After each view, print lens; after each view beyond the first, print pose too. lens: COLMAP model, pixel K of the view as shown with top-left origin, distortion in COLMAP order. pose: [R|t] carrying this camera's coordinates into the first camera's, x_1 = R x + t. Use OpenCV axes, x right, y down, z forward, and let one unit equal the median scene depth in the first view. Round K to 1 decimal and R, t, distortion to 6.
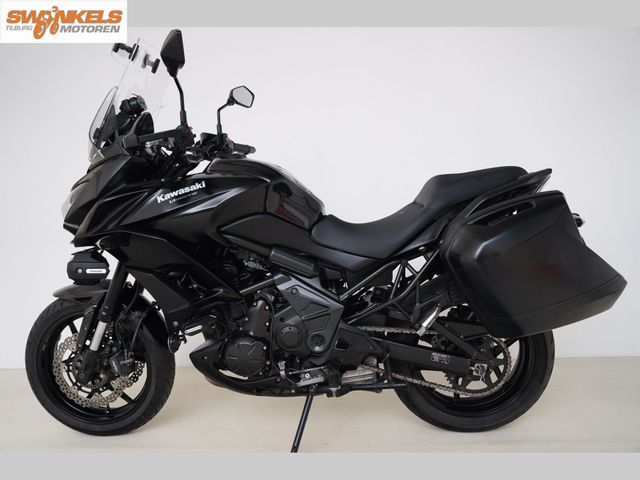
lens RADIAL K [[502.9, 0, 319.7], [0, 502.9, 242.1], [0, 0, 1]] dist [-0.053294, 0.001003]
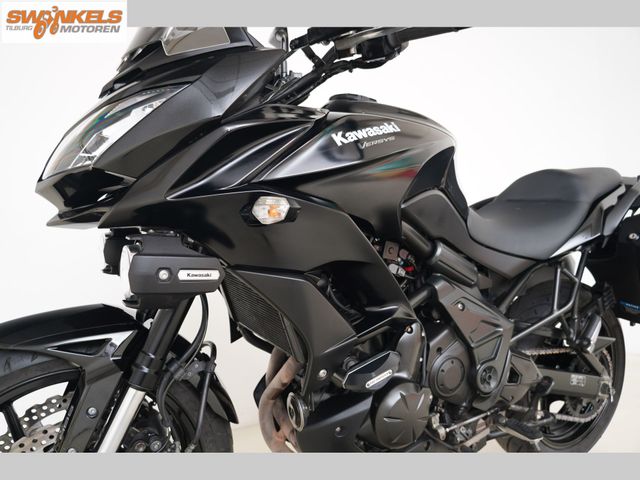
lens RADIAL K [[502.9, 0, 320.1], [0, 502.9, 239.5], [0, 0, 1]] dist [-0.053294, 0.001003]
pose [[0.835254, 0.038226, 0.548534, -0.590576], [0.009573, 0.996419, -0.084015, 0.063167], [-0.549781, 0.075425, 0.831897, 0.532532]]
